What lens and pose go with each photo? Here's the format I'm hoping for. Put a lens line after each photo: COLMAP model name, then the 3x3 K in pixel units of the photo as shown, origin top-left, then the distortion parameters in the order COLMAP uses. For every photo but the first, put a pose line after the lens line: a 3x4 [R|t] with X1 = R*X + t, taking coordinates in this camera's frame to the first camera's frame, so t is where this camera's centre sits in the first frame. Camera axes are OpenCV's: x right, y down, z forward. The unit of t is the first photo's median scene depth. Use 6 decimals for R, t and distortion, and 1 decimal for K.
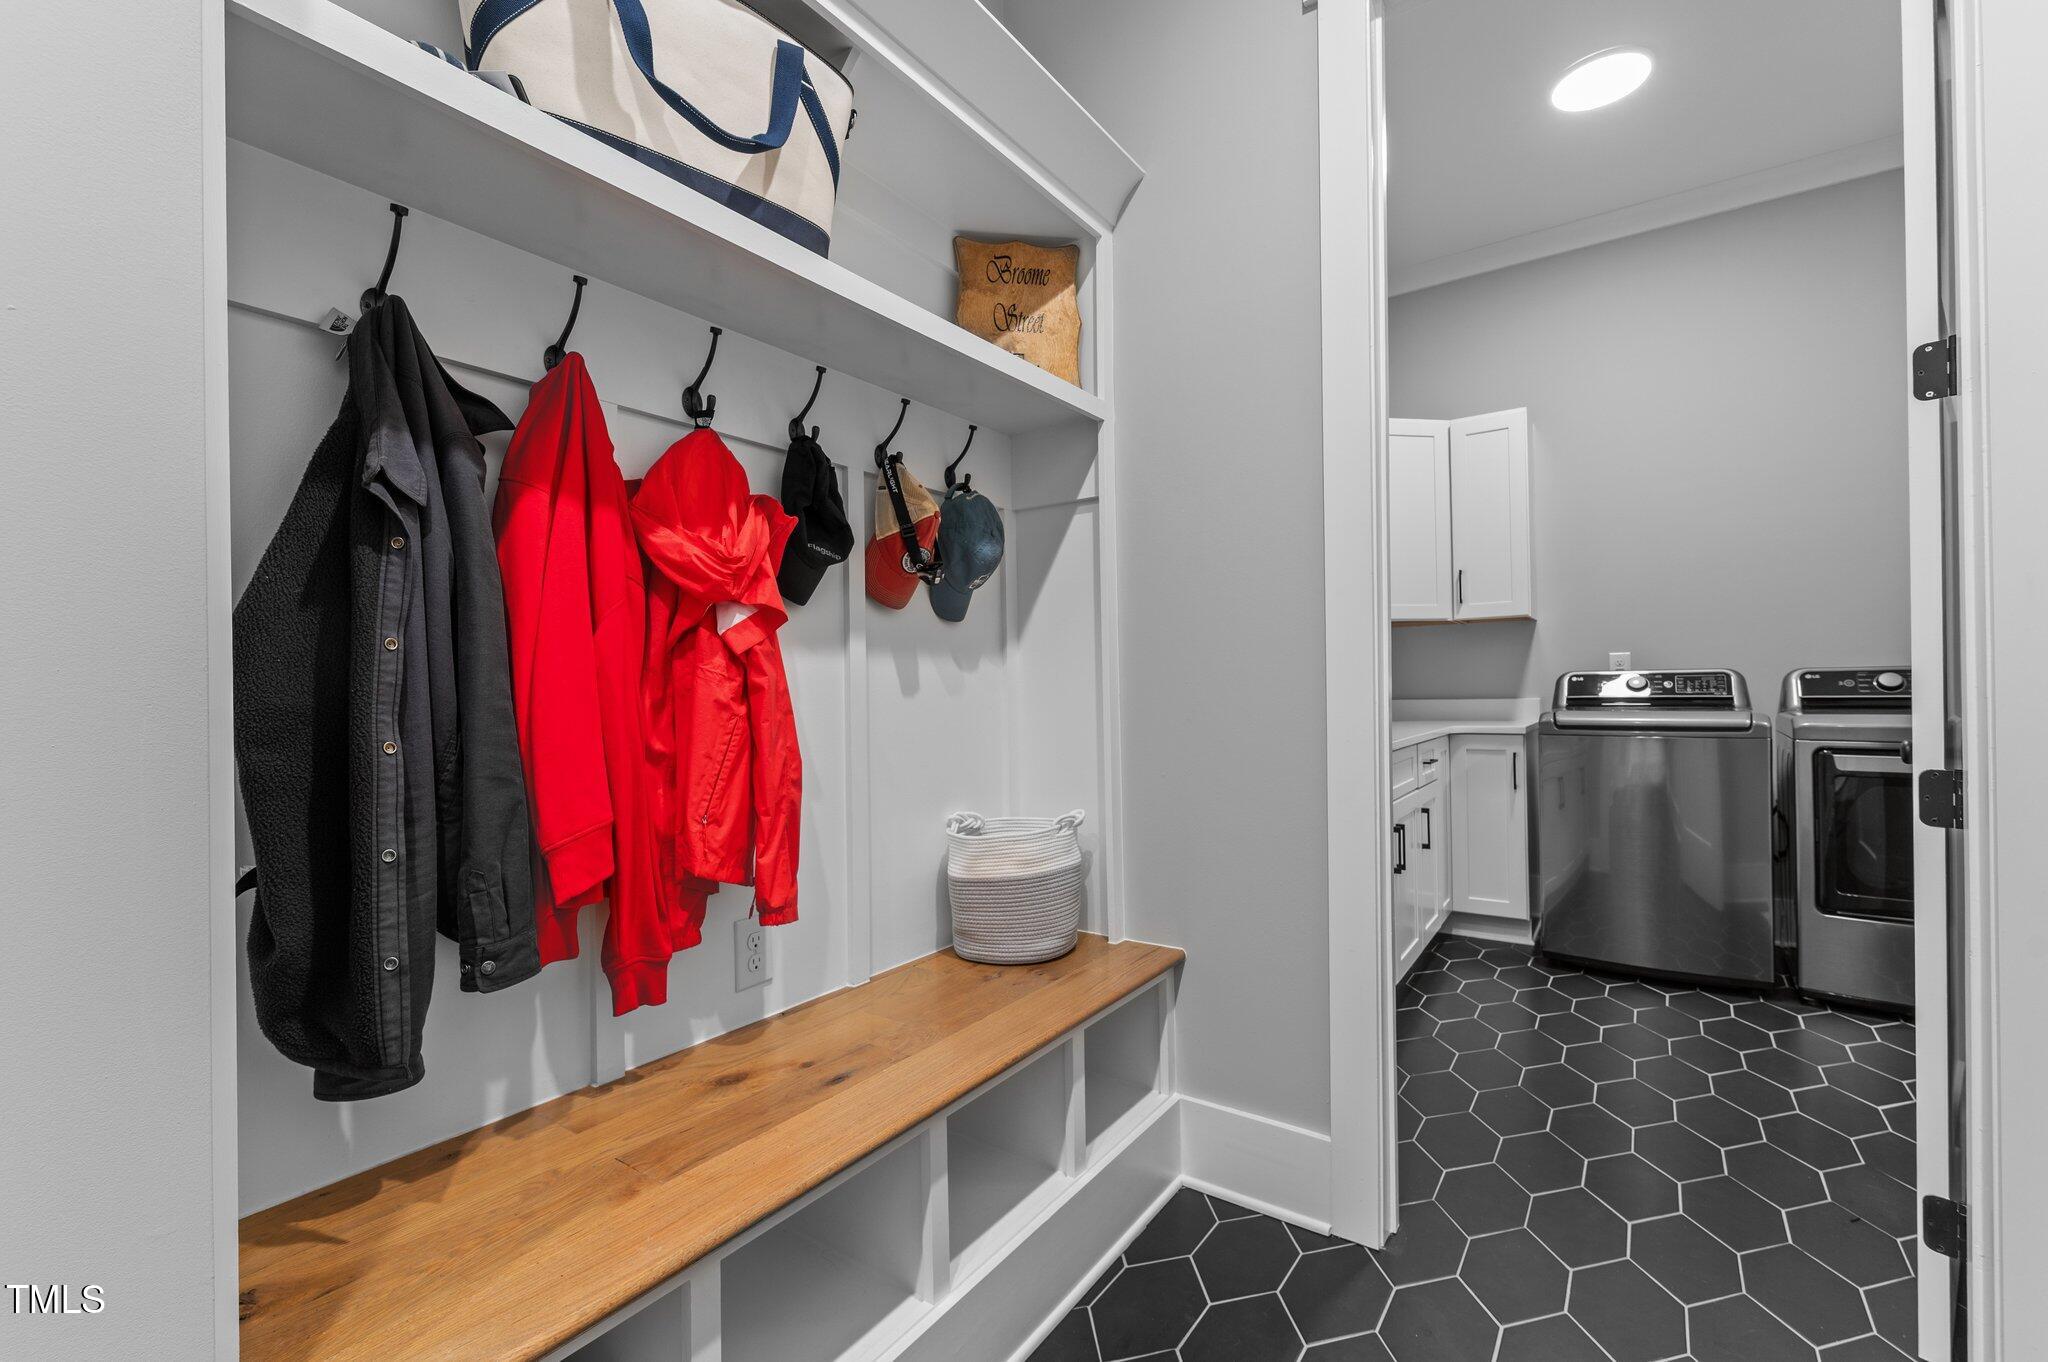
lens RADIAL K [[872.8, 0, 1024.0], [0, 872.8, 681.0], [0, 0, 1]] dist [0.000416, -0.000137]
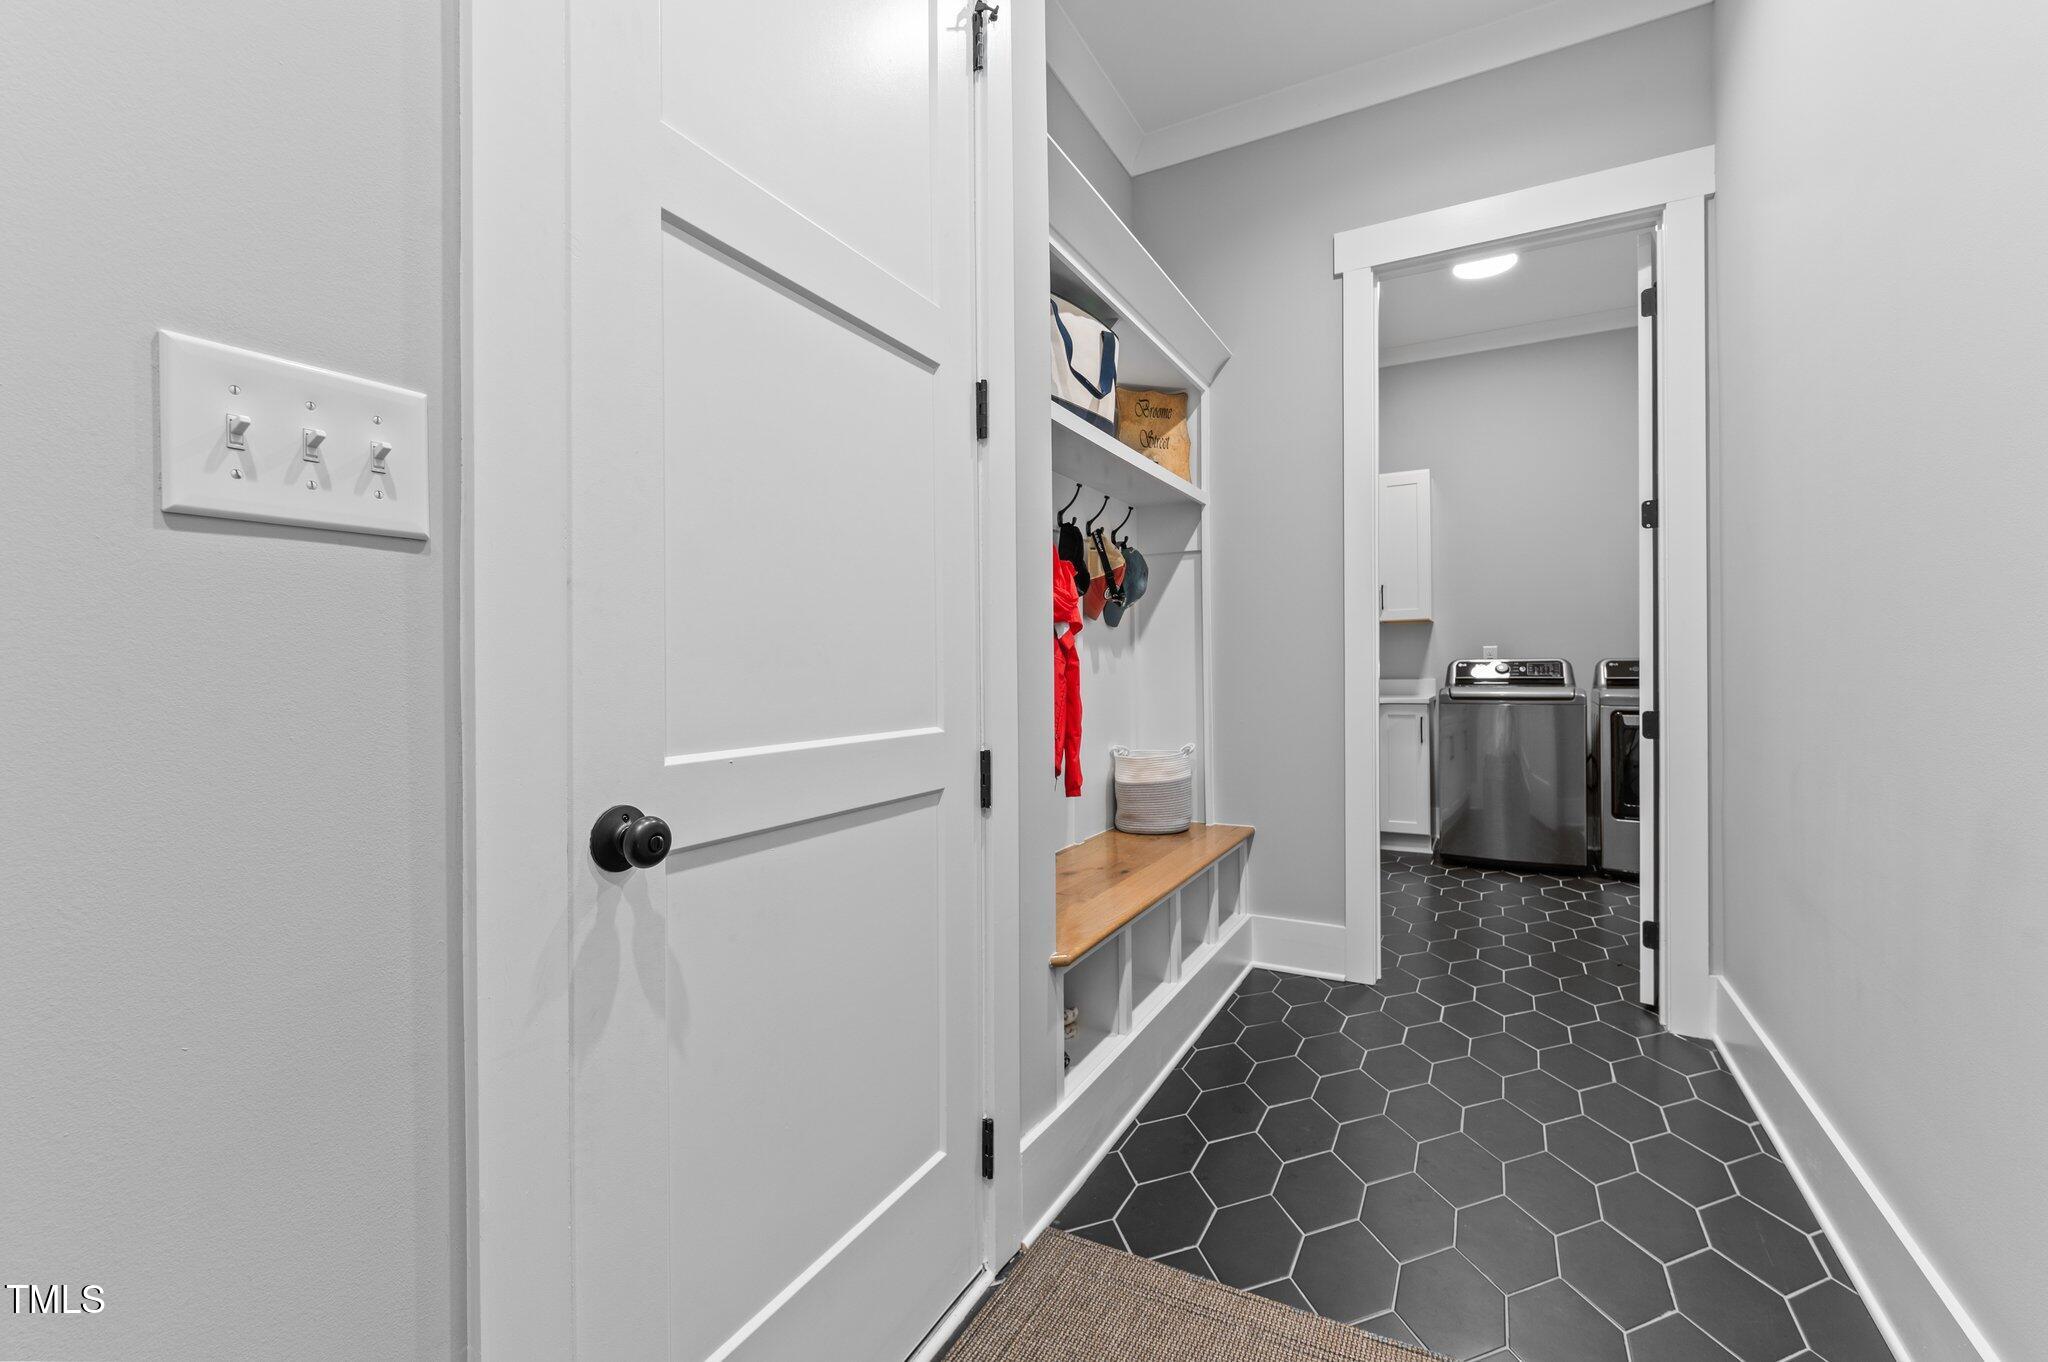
lens RADIAL K [[864.8, 0, 1021.5], [0, 864.8, 668.7], [0, 0, 1]] dist [0.000239, 0.000085]
pose [[0.993295, 0.005044, 0.115501, -0.426516], [-0.005612, 0.999974, 0.004597, 0.002267], [-0.115475, -0.005214, 0.993297, -0.553072]]
